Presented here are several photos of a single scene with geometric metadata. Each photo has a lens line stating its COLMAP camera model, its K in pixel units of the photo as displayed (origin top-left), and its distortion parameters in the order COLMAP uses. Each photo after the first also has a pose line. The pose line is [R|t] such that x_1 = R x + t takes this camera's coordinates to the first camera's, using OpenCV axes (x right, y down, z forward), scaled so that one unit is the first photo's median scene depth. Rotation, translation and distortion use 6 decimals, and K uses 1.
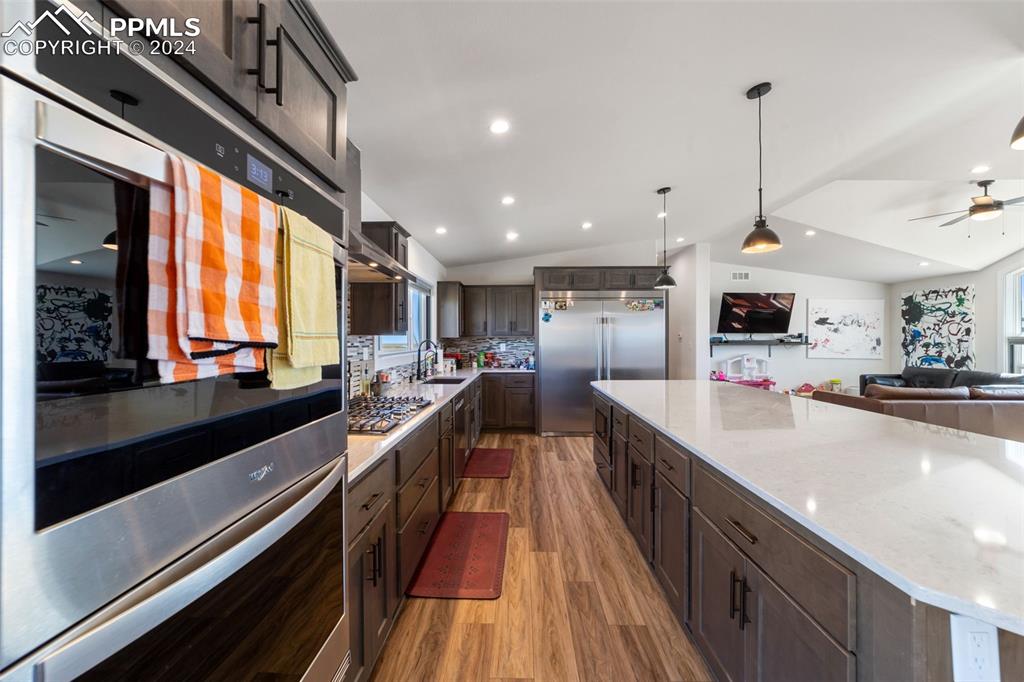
lens RADIAL K [[390.2, 0, 516.8], [0, 390.2, 339.8], [0, 0, 1]] dist [-0.009965, 0.004830]
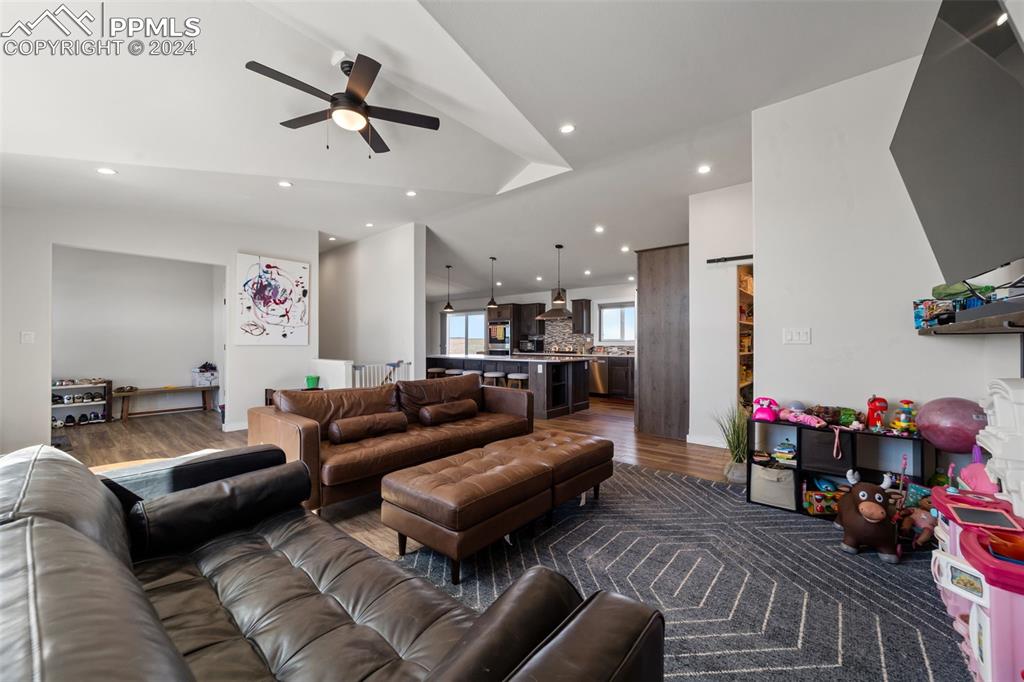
lens RADIAL K [[390.2, 0, 508.1], [0, 390.2, 338.1], [0, 0, 1]] dist [-0.009965, 0.004830]
pose [[-0.639292, -0.006100, -0.768940, 2.689280], [0.001200, 0.999959, -0.008931, 0.056863], [0.768963, -0.006632, -0.639259, 2.789531]]
